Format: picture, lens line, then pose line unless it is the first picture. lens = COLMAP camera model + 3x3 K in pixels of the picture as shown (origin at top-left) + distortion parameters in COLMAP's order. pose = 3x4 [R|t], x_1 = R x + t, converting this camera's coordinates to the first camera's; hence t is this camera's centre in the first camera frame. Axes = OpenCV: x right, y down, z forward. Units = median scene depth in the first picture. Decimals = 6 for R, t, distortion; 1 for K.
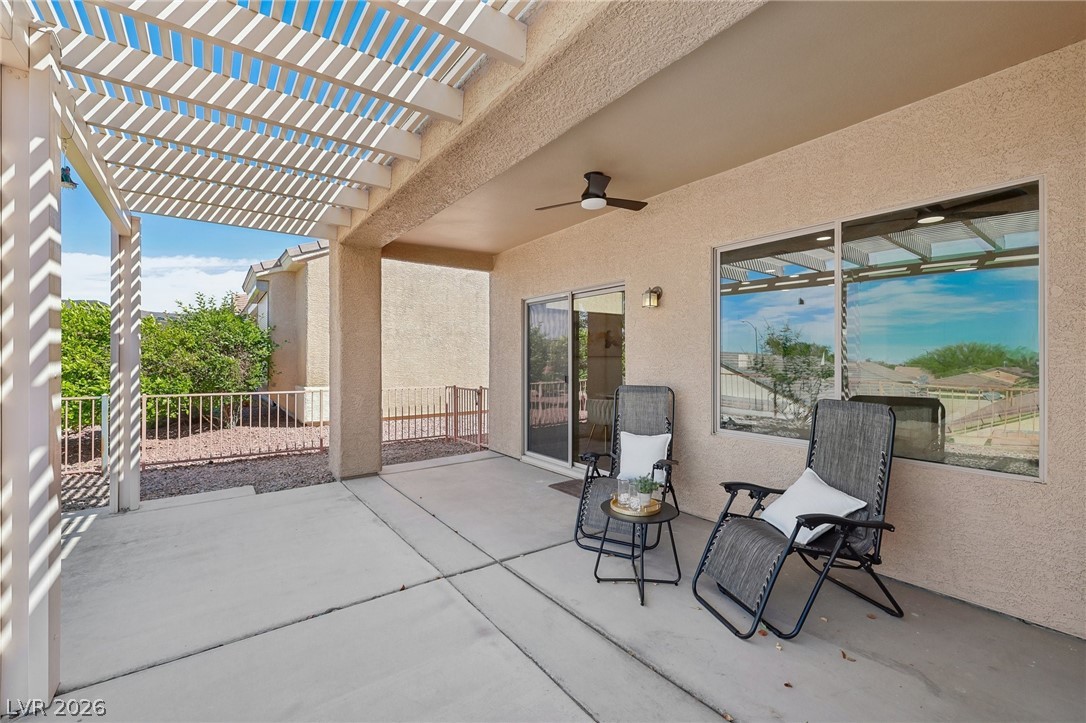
lens RADIAL K [[454.1, 0, 539.4], [0, 454.1, 360.9], [0, 0, 1]] dist [-0.002544, -0.000132]
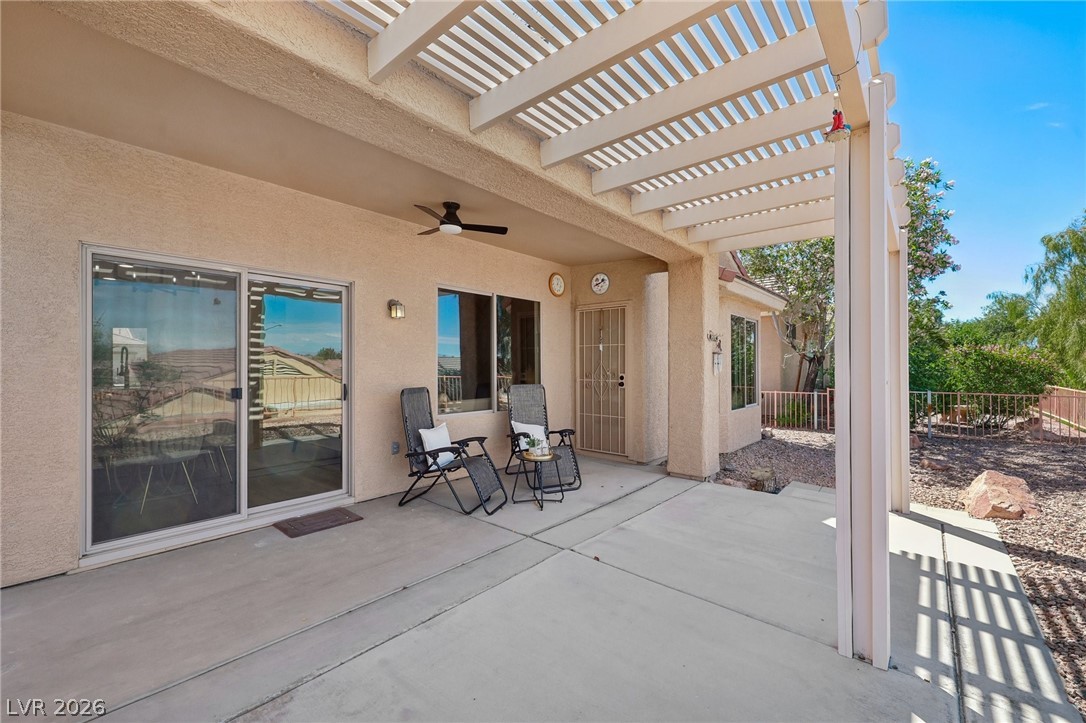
lens RADIAL K [[454.1, 0, 538.0], [0, 454.1, 361.2], [0, 0, 1]] dist [-0.002544, -0.000132]
pose [[-0.222487, 0.002555, 0.974932, -0.860499], [-0.003105, 0.999990, -0.003329, -0.009356], [-0.974931, -0.003768, -0.222476, 0.850943]]
